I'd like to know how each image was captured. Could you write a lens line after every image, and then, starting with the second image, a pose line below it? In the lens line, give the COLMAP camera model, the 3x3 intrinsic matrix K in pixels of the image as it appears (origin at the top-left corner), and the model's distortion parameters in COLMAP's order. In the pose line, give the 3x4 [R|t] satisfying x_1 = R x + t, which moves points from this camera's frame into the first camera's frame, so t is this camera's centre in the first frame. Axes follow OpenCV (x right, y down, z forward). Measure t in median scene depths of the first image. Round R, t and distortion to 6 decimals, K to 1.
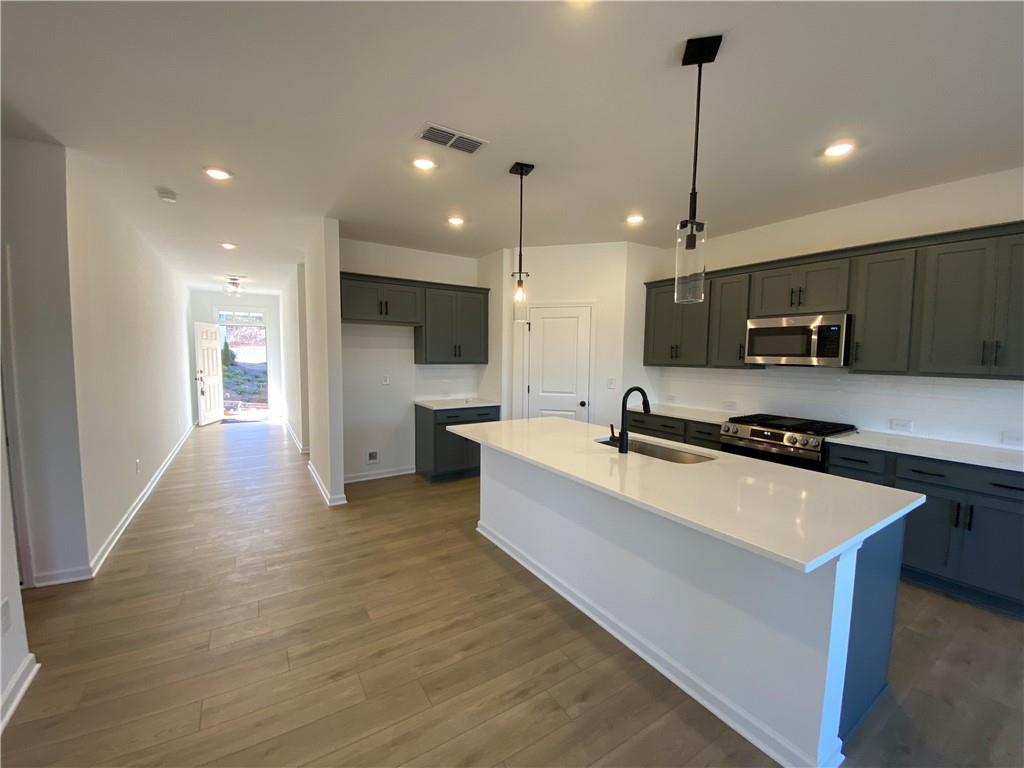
lens RADIAL K [[415.9, 0, 505.7], [0, 415.9, 386.3], [0, 0, 1]] dist [0.018529, -0.018617]
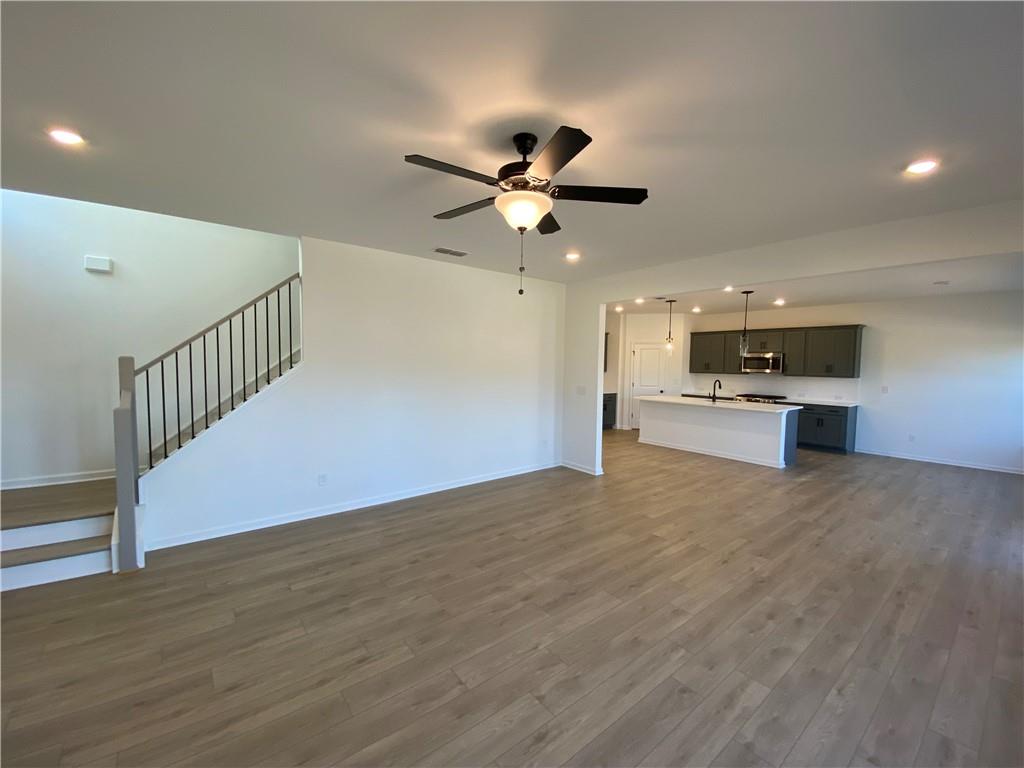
lens RADIAL K [[415.9, 0, 505.7], [0, 415.9, 386.3], [0, 0, 1]] dist [0.018529, -0.018617]
pose [[0.994883, 0.000830, 0.101028, -1.046815], [0.001120, 0.999814, -0.019250, 0.074083], [-0.101026, 0.019264, 0.994697, -1.271921]]
